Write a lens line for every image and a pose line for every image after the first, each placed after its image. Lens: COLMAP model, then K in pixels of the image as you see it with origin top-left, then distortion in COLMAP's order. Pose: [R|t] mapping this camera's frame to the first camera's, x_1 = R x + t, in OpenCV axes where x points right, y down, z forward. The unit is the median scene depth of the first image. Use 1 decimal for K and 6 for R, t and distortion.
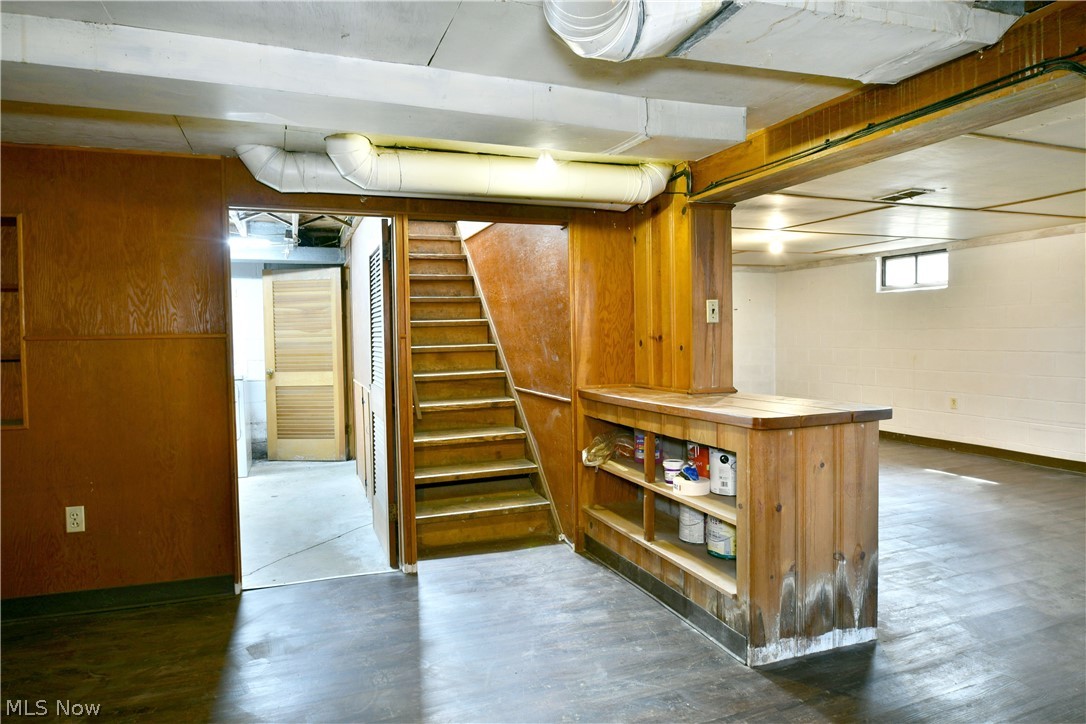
lens RADIAL K [[653.0, 0, 544.1], [0, 653.0, 372.5], [0, 0, 1]] dist [-0.006628, -0.001230]
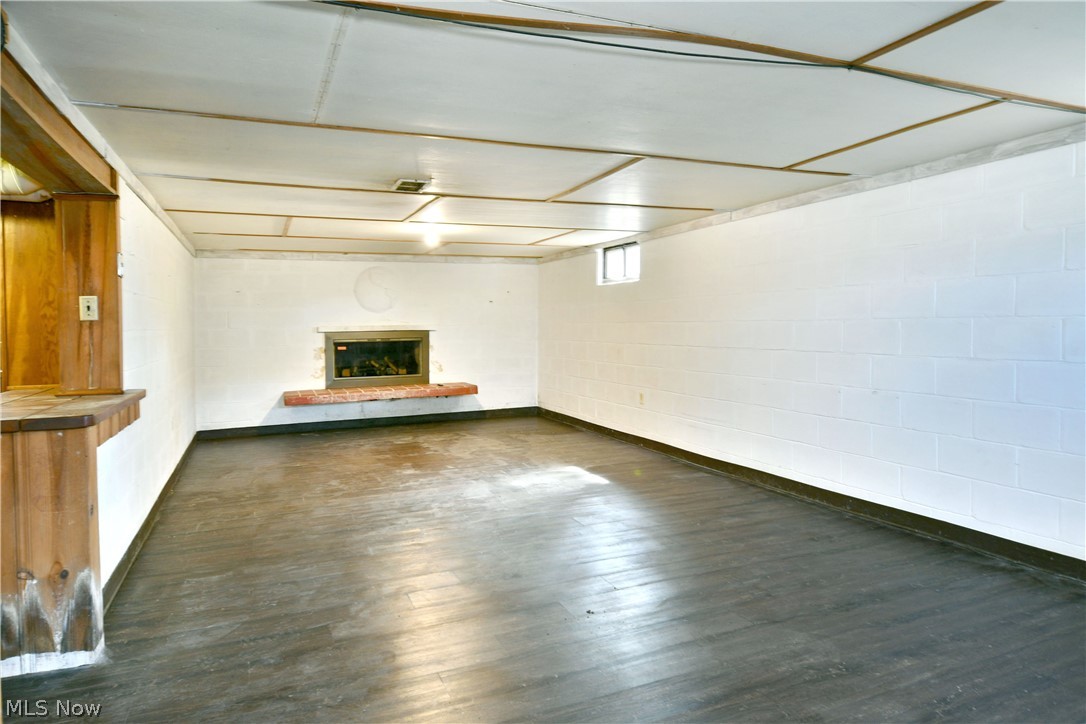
lens RADIAL K [[653.5, 0, 539.9], [0, 653.5, 356.5], [0, 0, 1]] dist [-0.010669, 0.000315]
pose [[0.999705, -0.000177, 0.024273, 0.886110], [0.000361, 0.999971, -0.007572, -0.016808], [-0.024271, 0.007578, 0.999677, 0.043764]]
